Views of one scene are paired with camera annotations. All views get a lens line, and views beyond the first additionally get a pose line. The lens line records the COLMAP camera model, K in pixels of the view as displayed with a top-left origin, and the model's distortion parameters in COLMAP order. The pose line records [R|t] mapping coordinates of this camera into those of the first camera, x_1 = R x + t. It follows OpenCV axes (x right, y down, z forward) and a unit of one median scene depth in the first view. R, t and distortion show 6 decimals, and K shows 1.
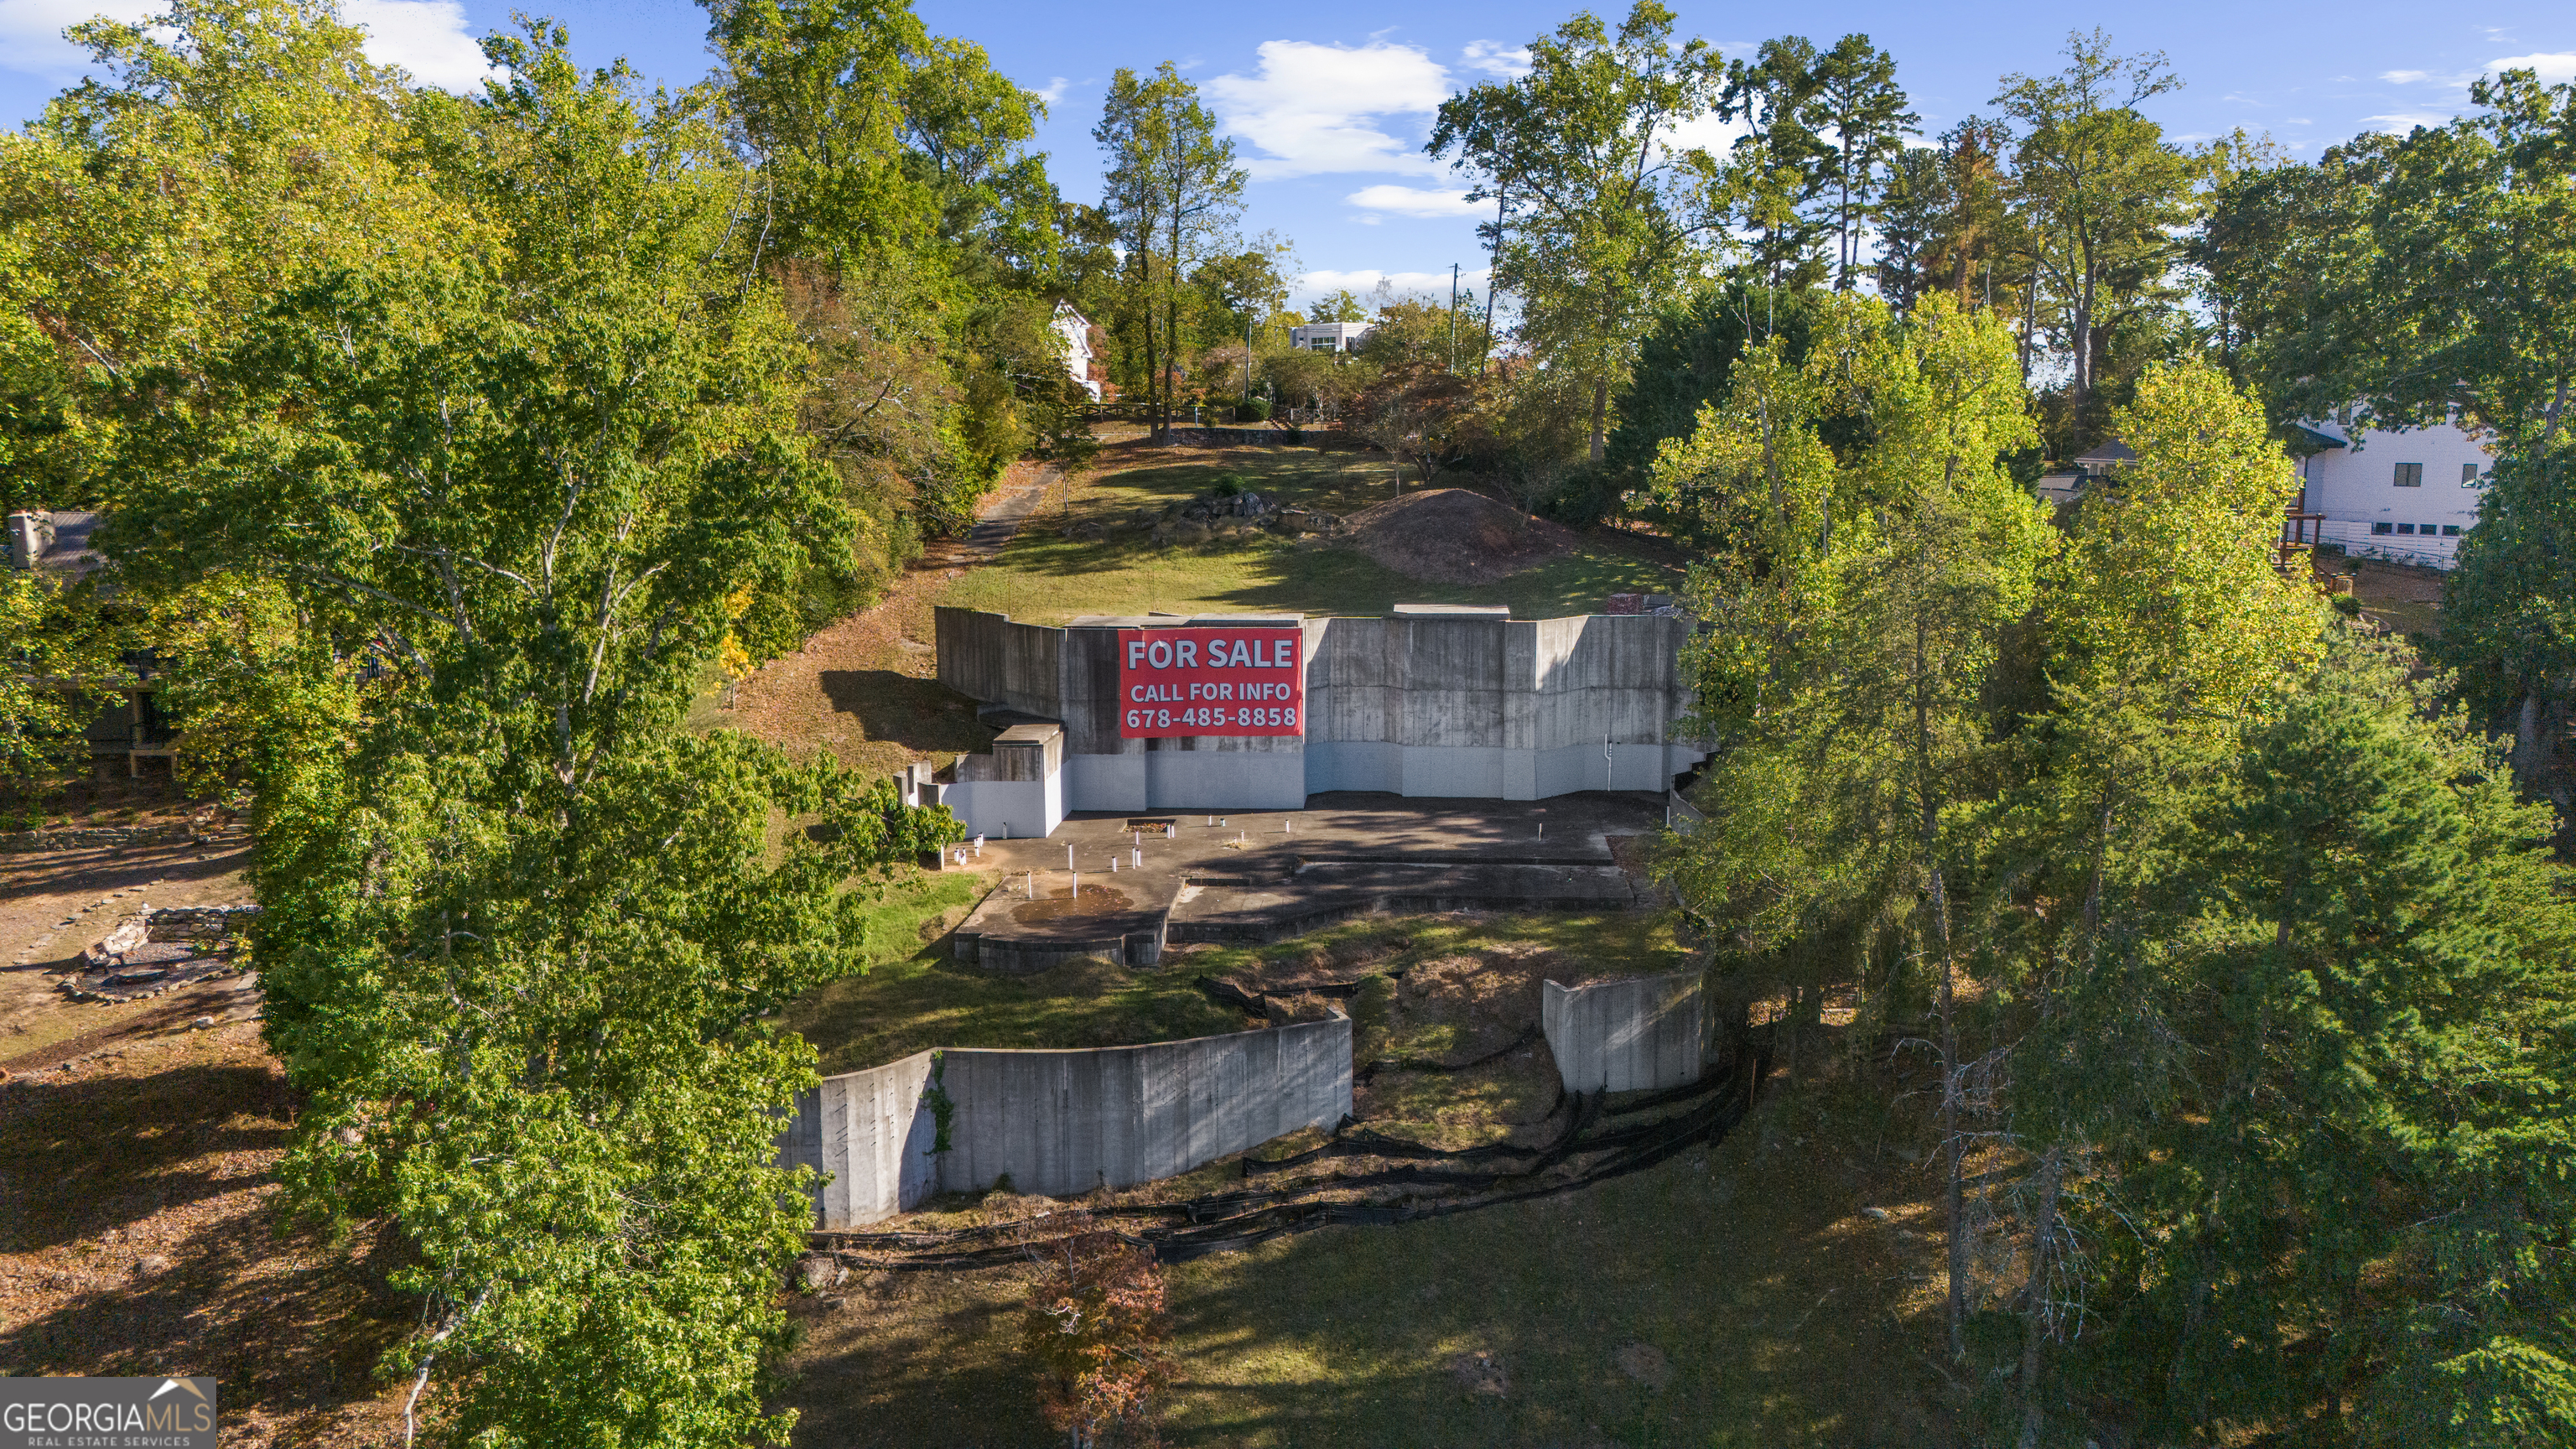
lens RADIAL K [[1886.2, 0, 1287.2], [0, 1886.2, 715.3], [0, 0, 1]] dist [0.059073, -0.047695]
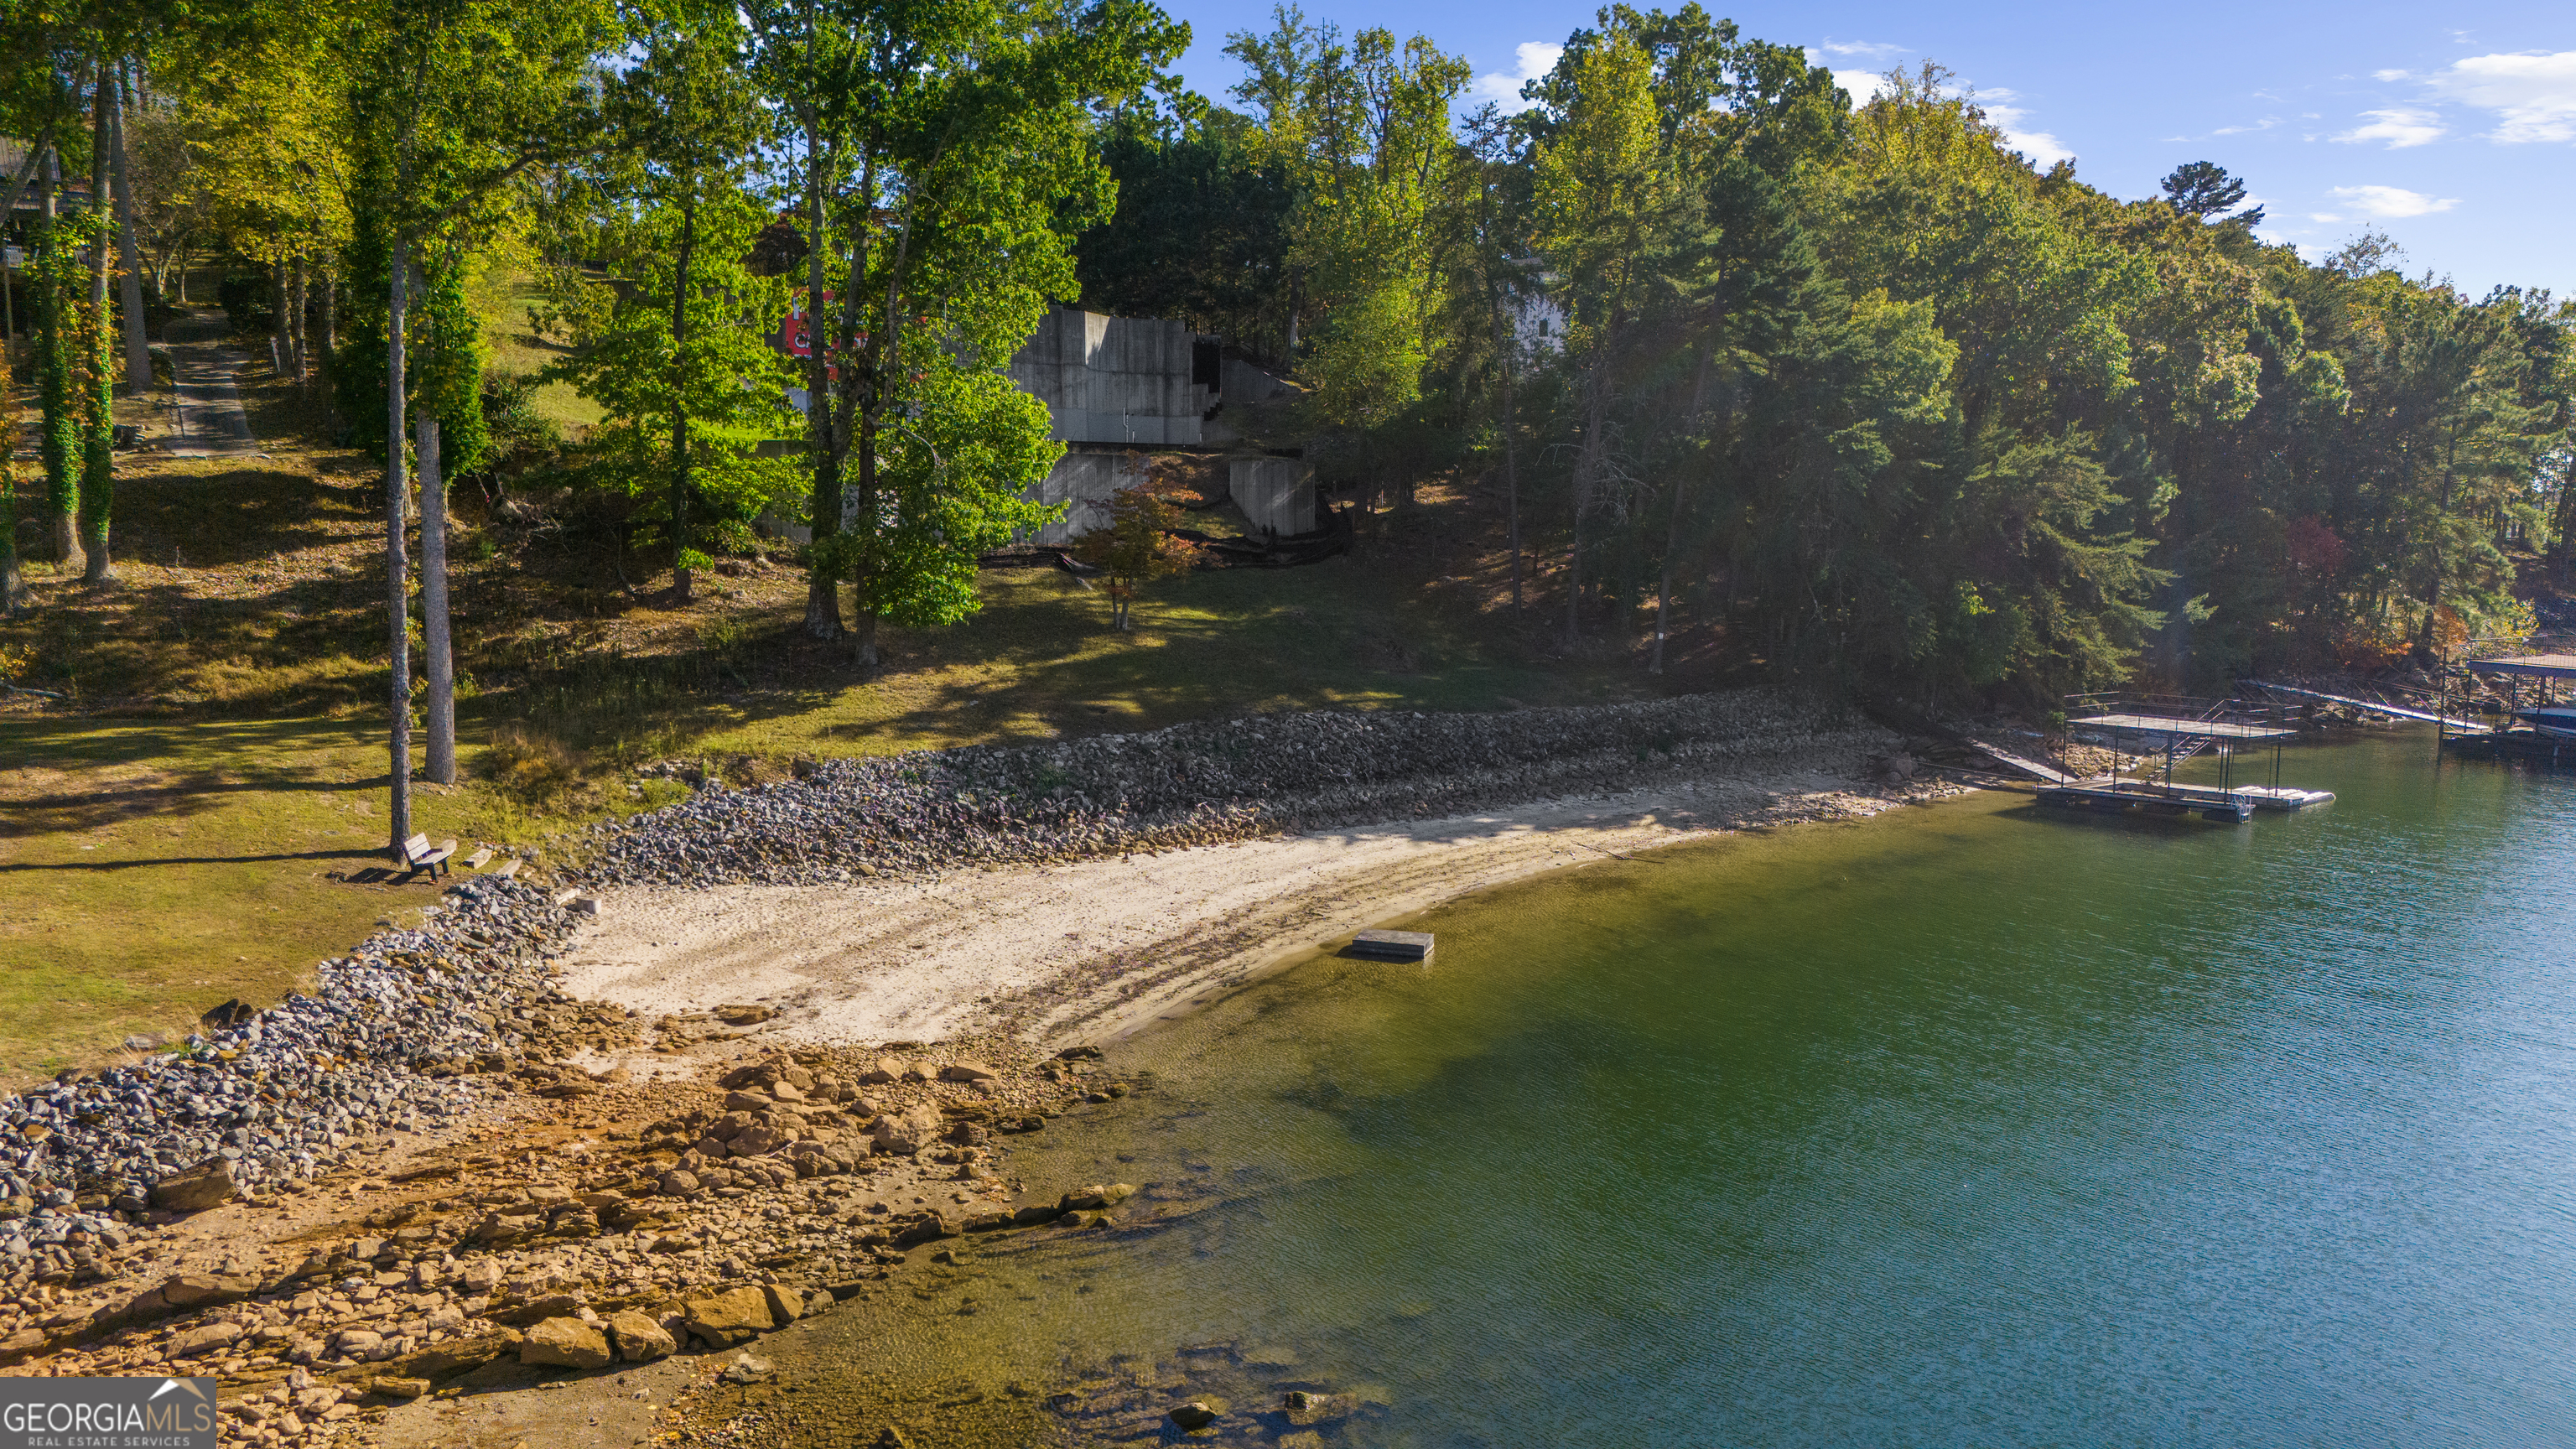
lens RADIAL K [[1886.2, 0, 1292.6], [0, 1886.2, 730.3], [0, 0, 1]] dist [0.059073, -0.047695]
pose [[0.862476, -0.041639, 0.504382, -0.587419], [0.061485, 0.997849, -0.022760, 0.389351], [-0.502349, 0.050641, 0.863181, -0.310426]]
